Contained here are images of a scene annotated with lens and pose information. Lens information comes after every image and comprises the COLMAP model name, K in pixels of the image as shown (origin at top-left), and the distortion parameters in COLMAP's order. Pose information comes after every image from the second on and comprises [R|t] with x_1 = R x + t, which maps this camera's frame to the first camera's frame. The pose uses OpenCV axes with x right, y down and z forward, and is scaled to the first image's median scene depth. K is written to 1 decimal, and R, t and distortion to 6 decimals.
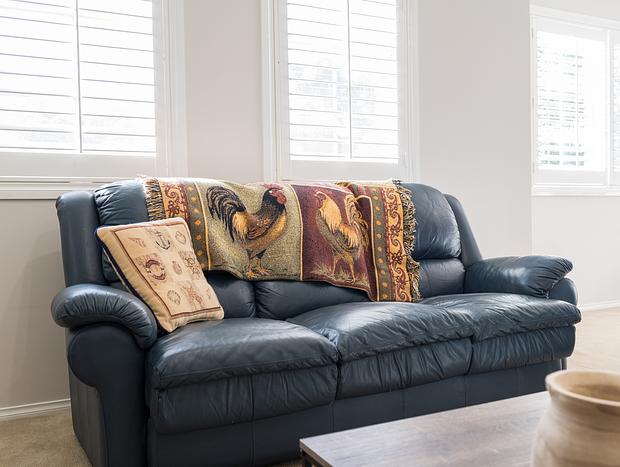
lens RADIAL K [[602.4, 0, 310.2], [0, 602.4, 233.8], [0, 0, 1]] dist [-0.014245, 0.000000]
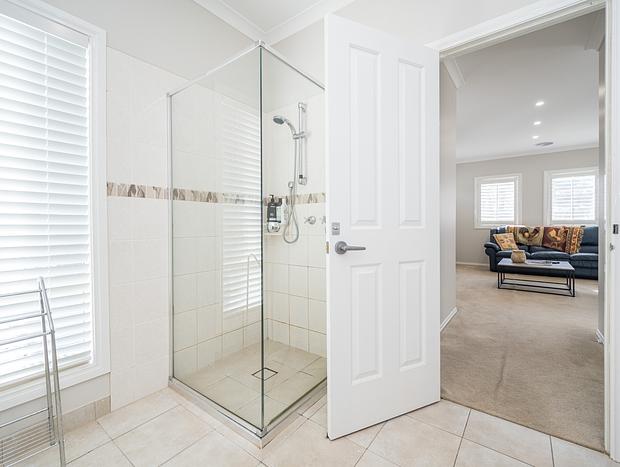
lens RADIAL K [[280.0, 0, 309.7], [0, 280.0, 231.3], [0, 0, 1]] dist [0.001095, 0.000177]
pose [[0.456870, 0.025165, -0.889177, 1.145728], [-0.050806, 0.998706, 0.002160, 0.043110], [0.888081, 0.044189, 0.457557, -1.719935]]
